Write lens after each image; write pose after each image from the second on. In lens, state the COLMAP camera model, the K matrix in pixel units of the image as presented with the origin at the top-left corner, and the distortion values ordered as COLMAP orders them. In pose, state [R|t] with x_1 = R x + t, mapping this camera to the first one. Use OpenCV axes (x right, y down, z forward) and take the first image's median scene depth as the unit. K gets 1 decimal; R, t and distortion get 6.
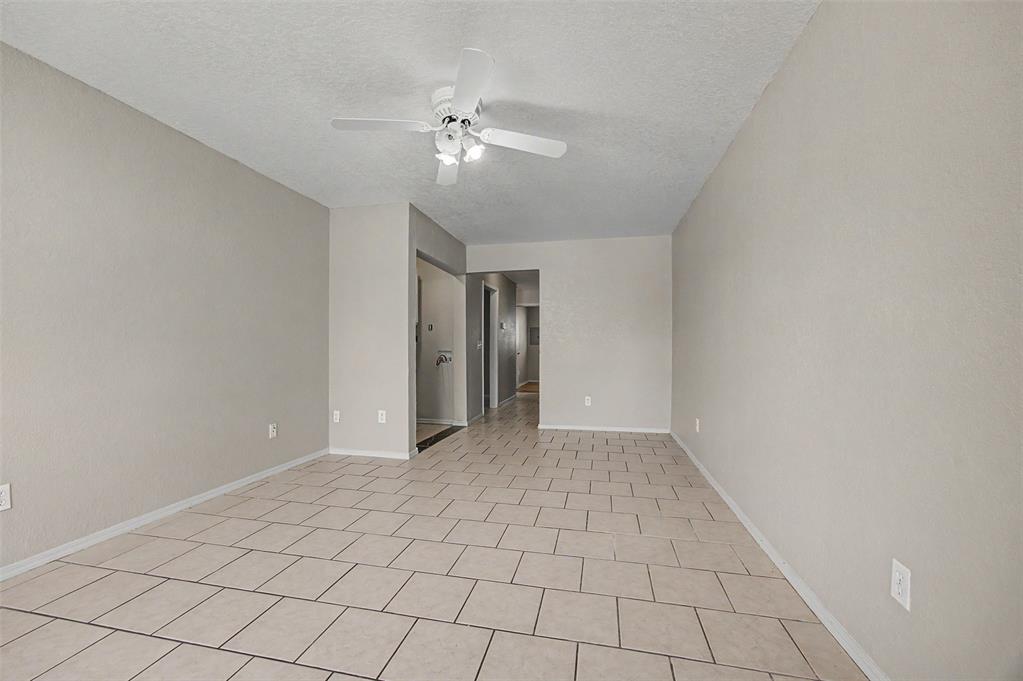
lens RADIAL K [[404.1, 0, 509.1], [0, 404.1, 343.1], [0, 0, 1]] dist [-0.018525, 0.000413]
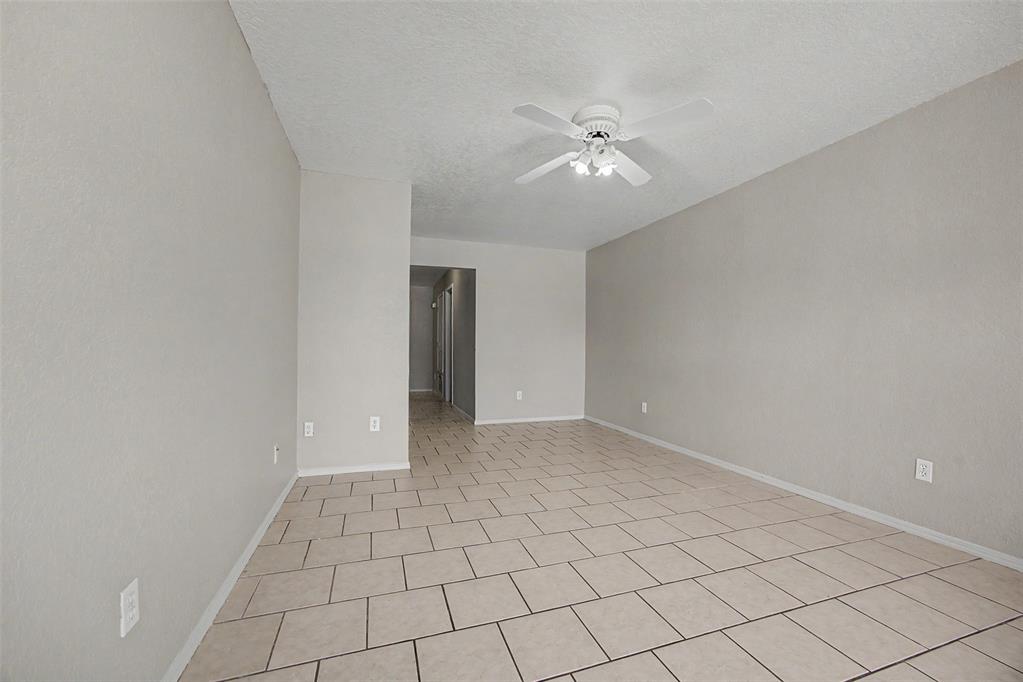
lens RADIAL K [[404.1, 0, 505.9], [0, 404.1, 345.5], [0, 0, 1]] dist [-0.018525, 0.000413]
pose [[0.860211, 0.008368, 0.509870, -0.523083], [-0.014120, 0.999873, 0.007411, 0.002855], [-0.509743, -0.013574, 0.860219, 0.114330]]
